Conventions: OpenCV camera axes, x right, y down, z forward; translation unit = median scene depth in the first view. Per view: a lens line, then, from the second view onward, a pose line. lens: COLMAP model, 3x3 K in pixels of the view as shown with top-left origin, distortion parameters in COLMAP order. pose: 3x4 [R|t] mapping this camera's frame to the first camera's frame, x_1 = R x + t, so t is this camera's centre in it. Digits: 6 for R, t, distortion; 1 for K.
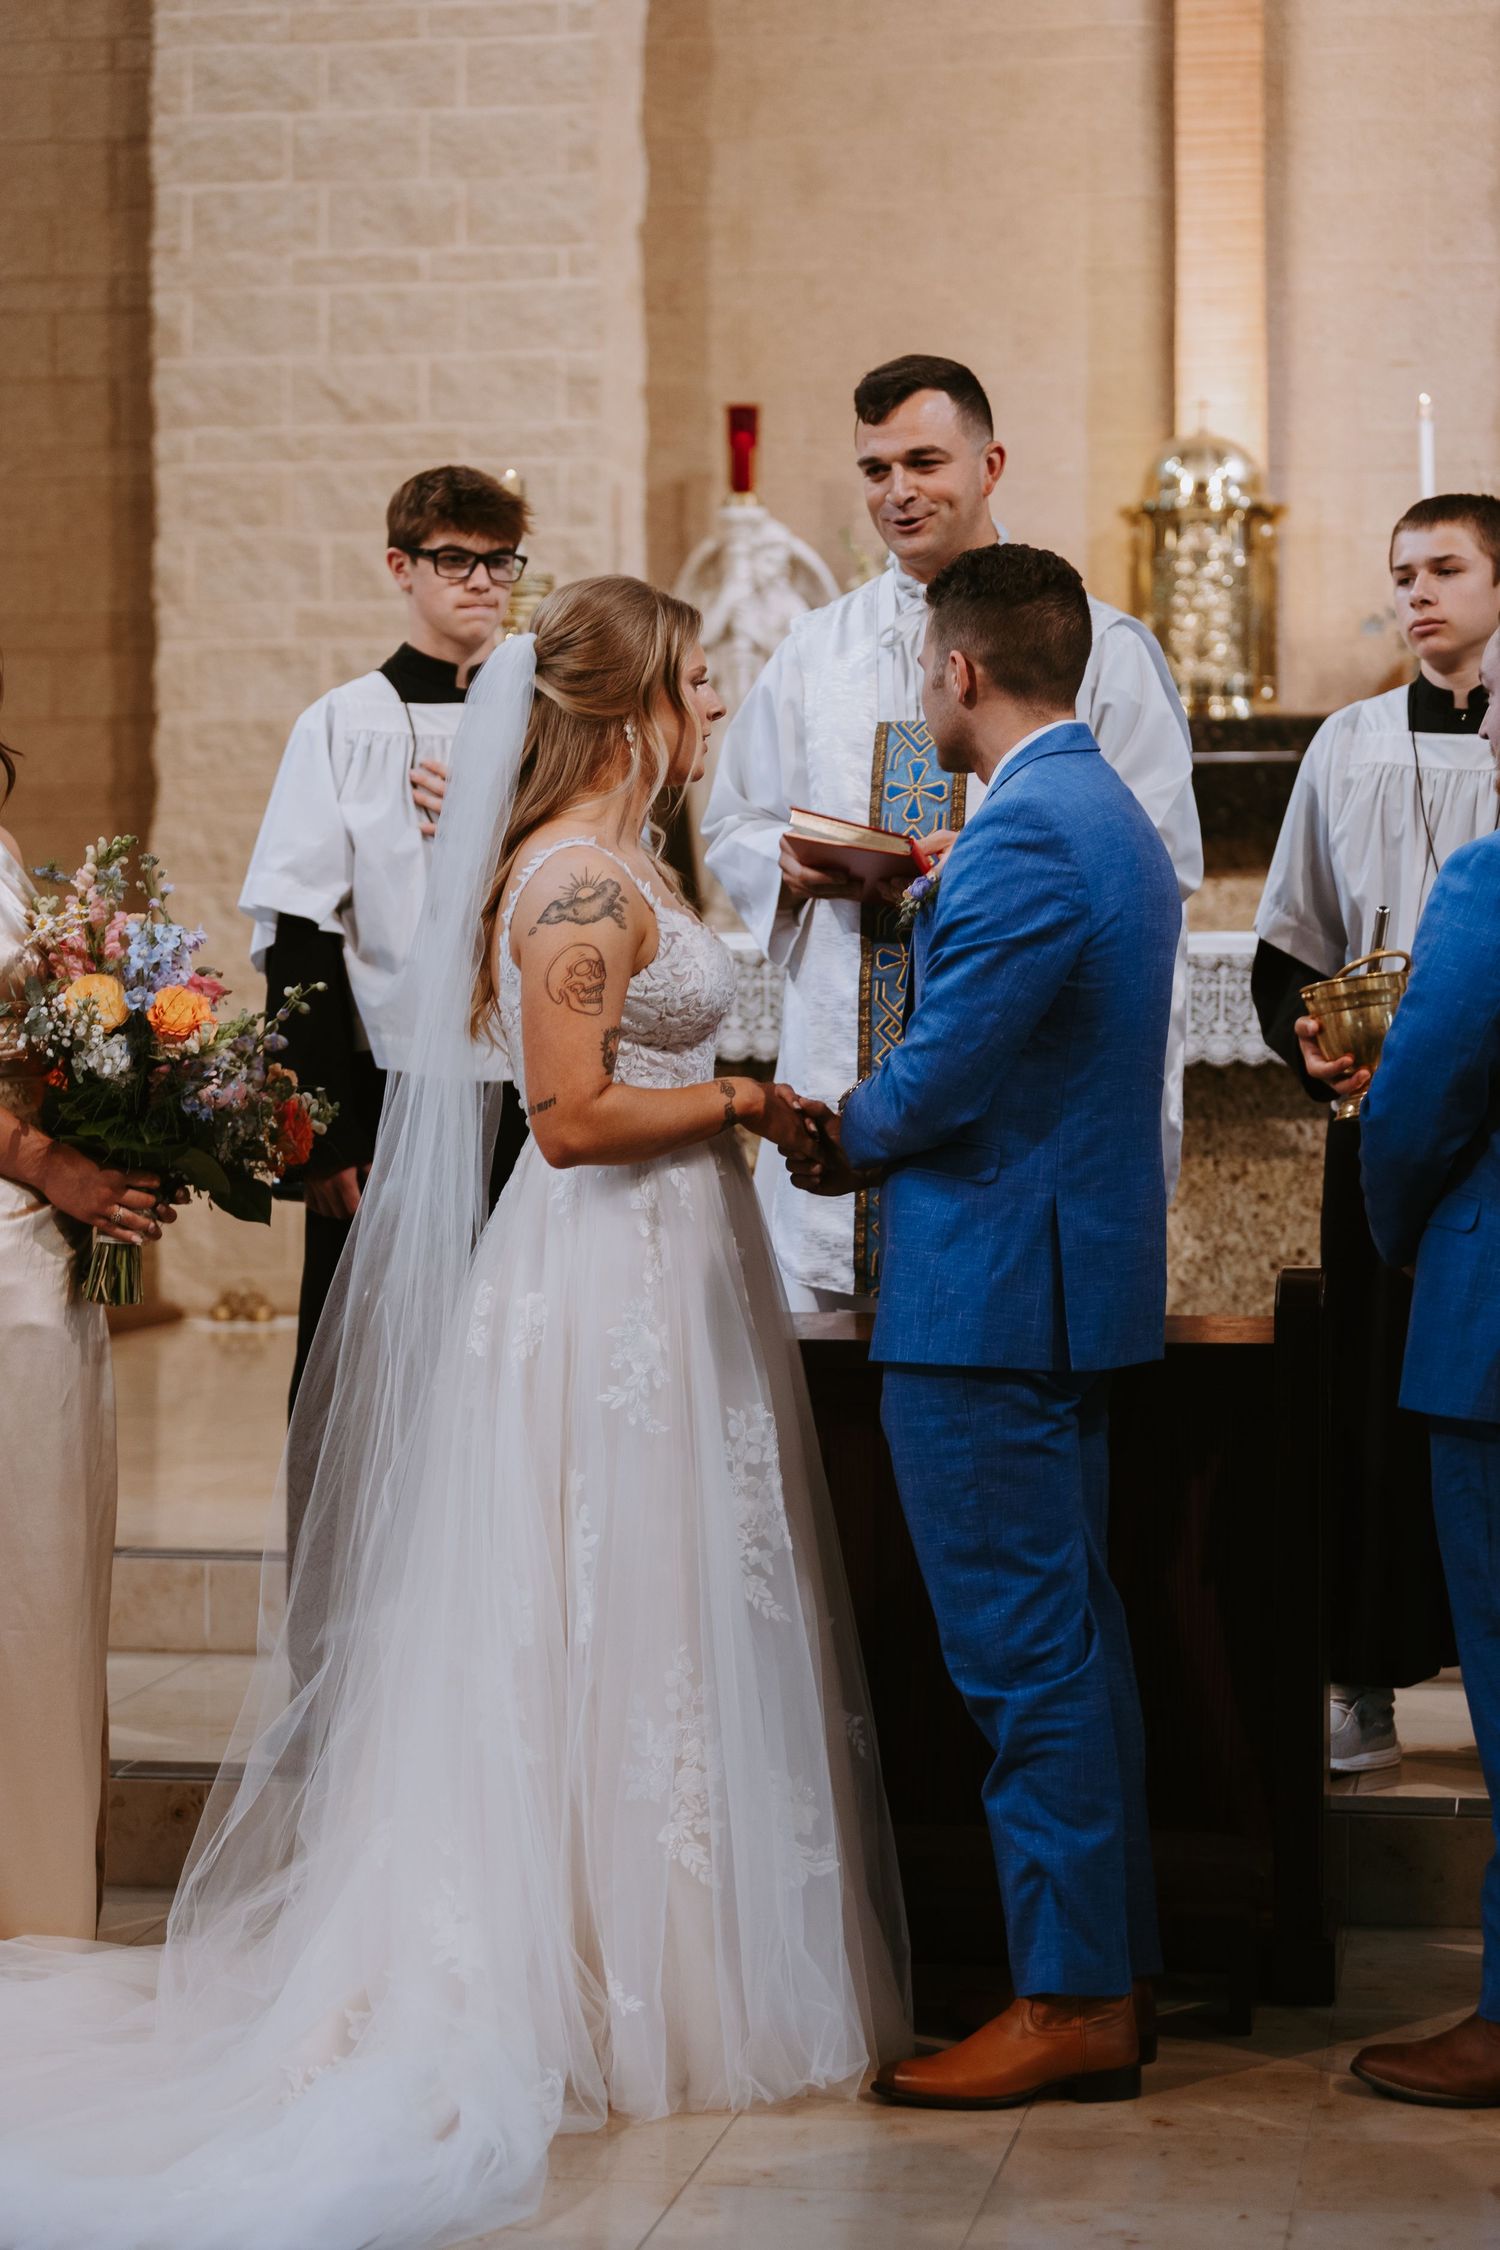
lens RADIAL K [[4543.2, 0, 746.7], [0, 4543.2, 1124.7], [0, 0, 1]] dist [-0.101736, 0.000000]
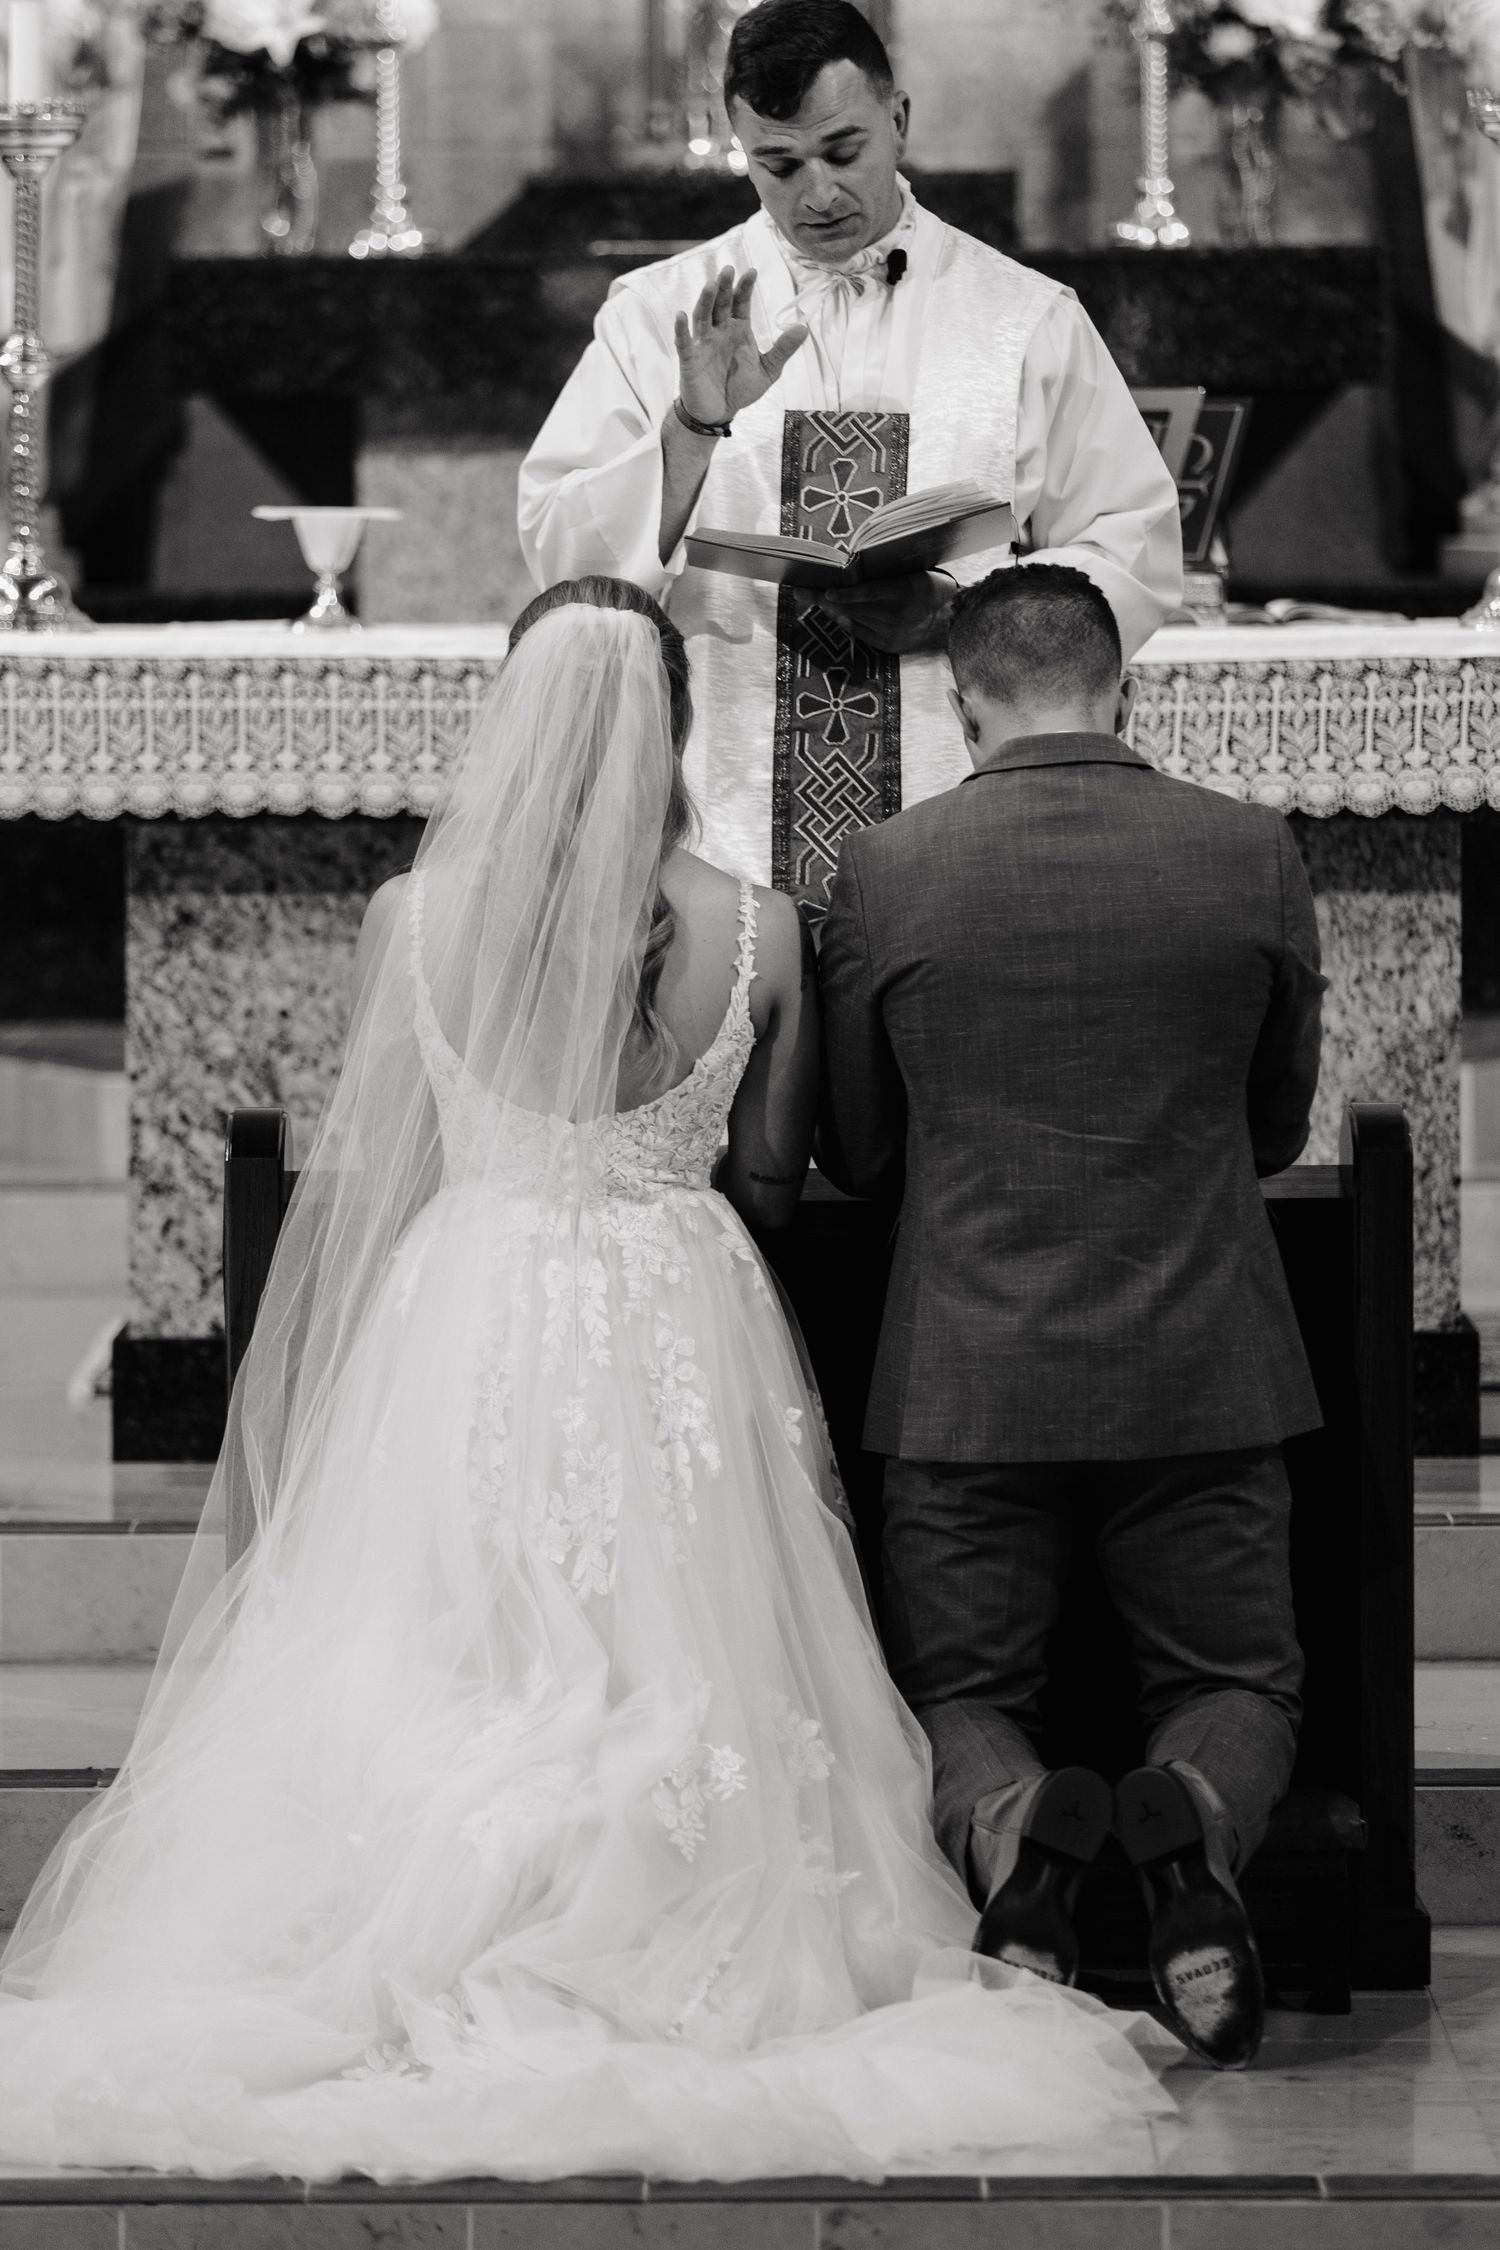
lens RADIAL K [[11120.2, 0, 749.8], [0, 11120.2, 1124.1], [0, 0, 1]] dist [-0.053954, 0.000000]
pose [[0.988674, -0.008670, 0.149832, -0.123456], [0.006543, 0.999871, 0.014683, 0.004143], [-0.149940, -0.013536, 0.988603, -0.429908]]
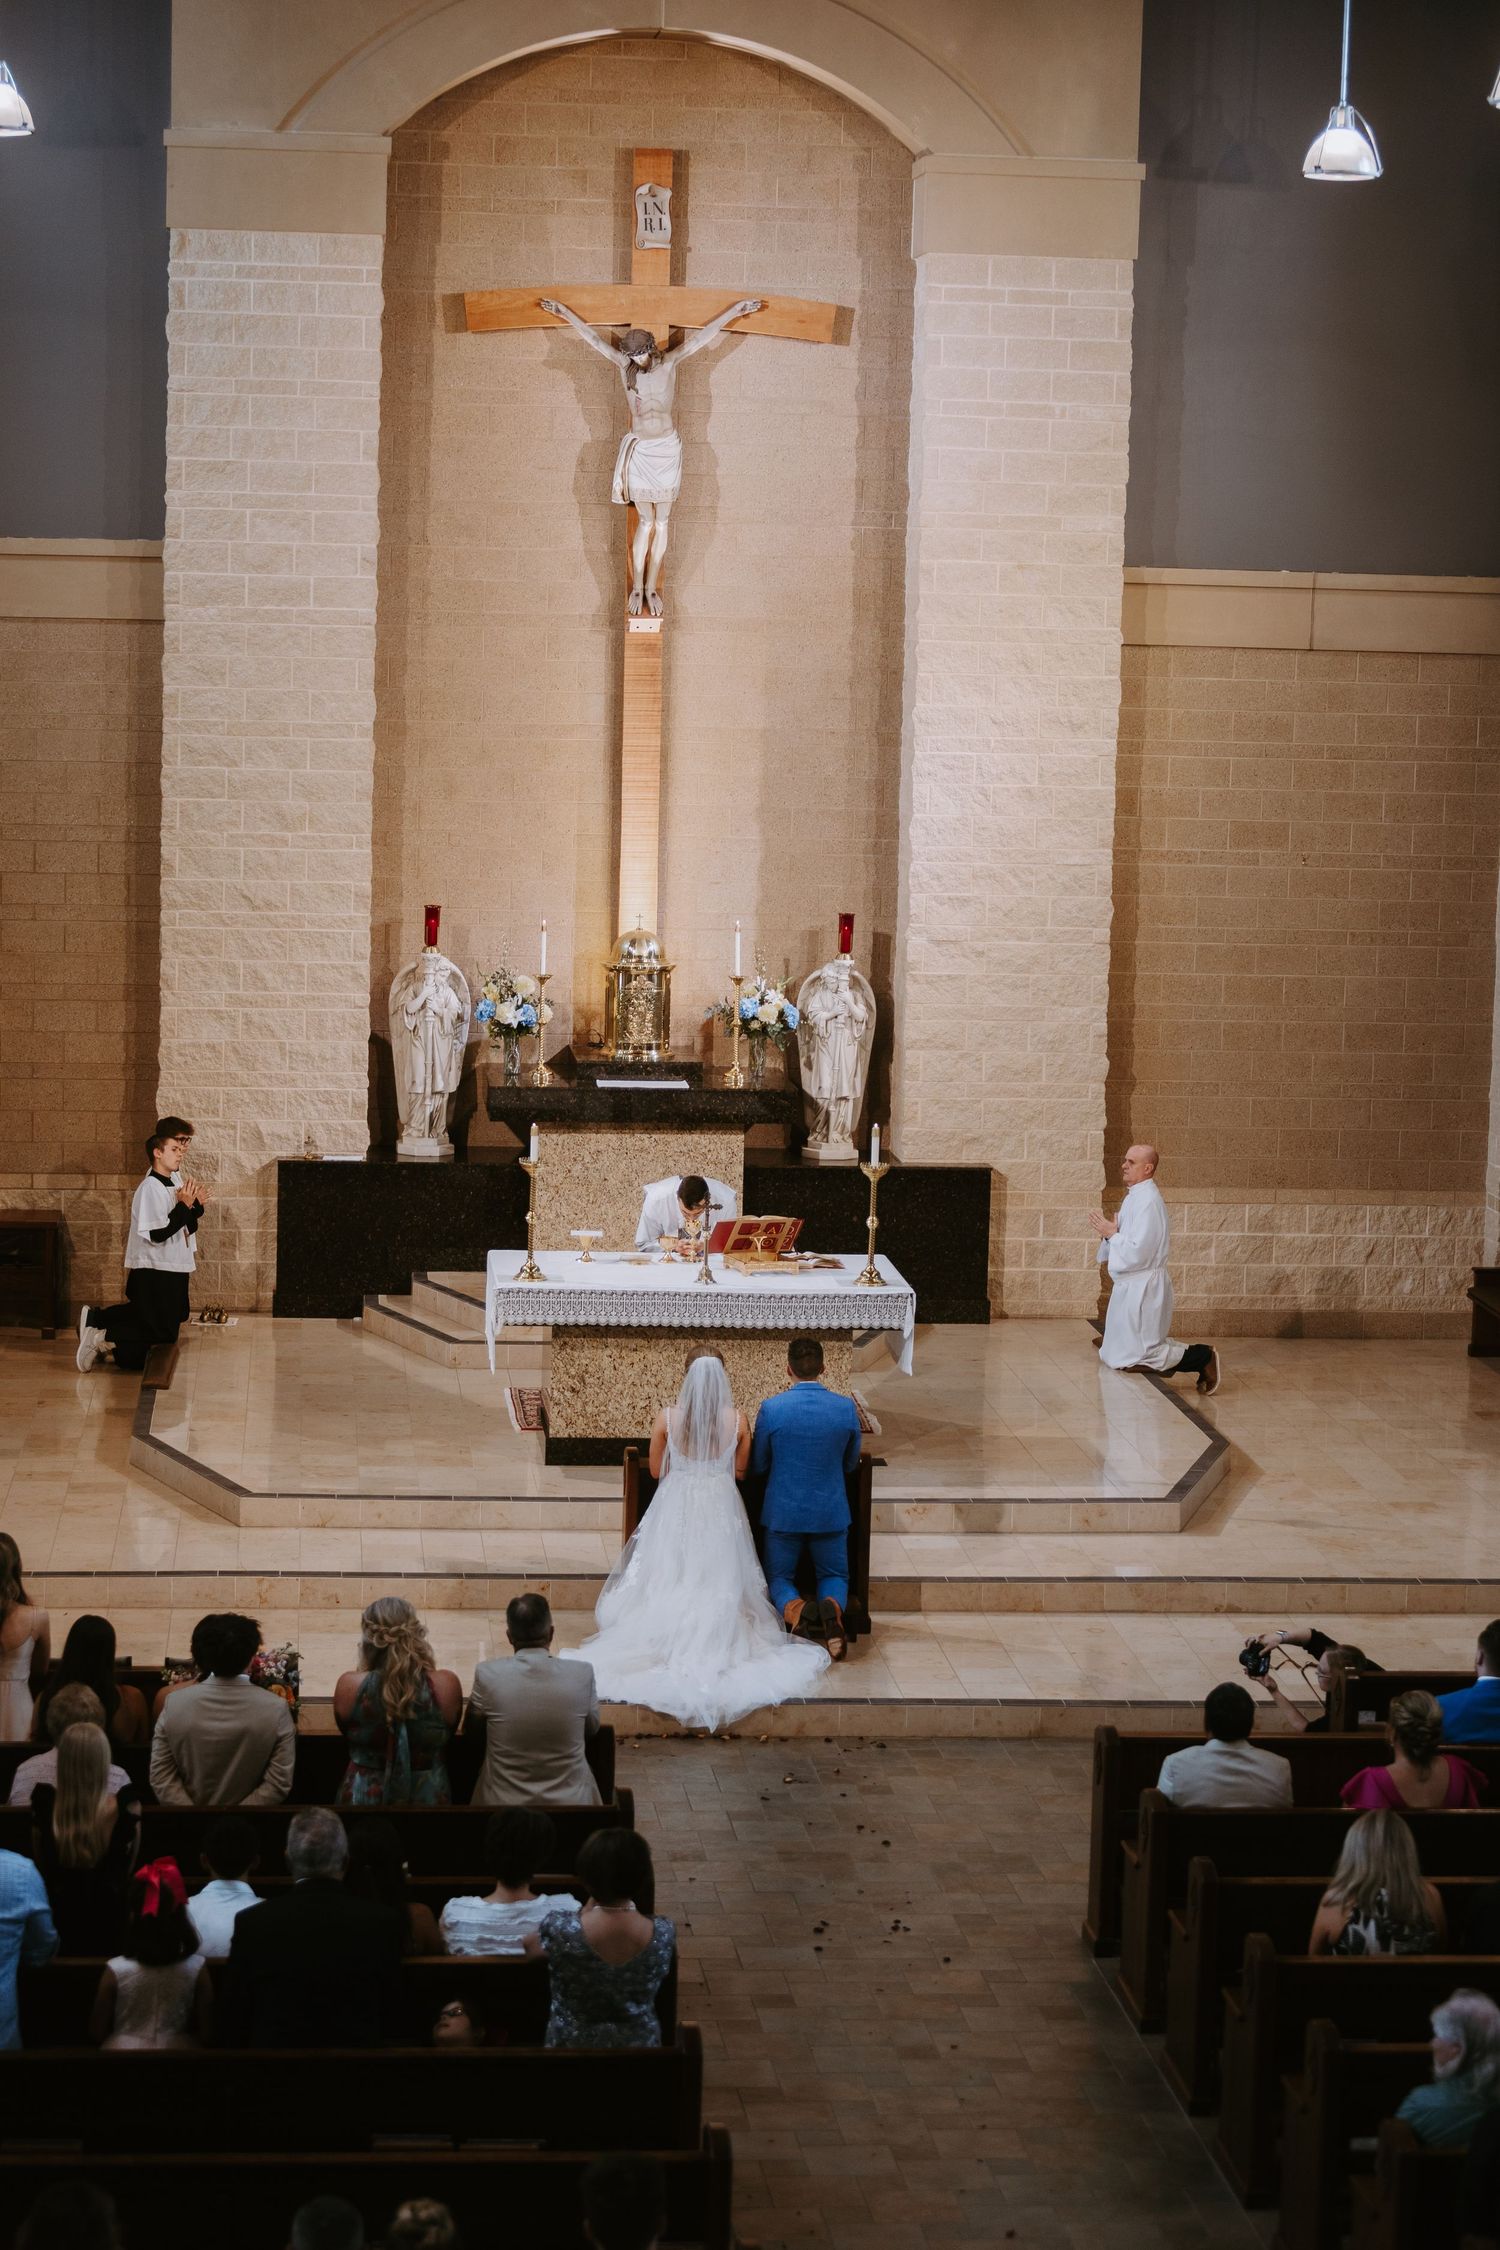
lens RADIAL K [[4543.2, 0, 751.3], [0, 4543.2, 1124.8], [0, 0, 1]] dist [-0.101736, 0.000000]
pose [[0.965273, -0.006771, 0.261157, -0.430097], [-0.019807, 0.994890, 0.099002, -0.273927], [-0.260493, -0.100737, 0.960206, -1.187809]]
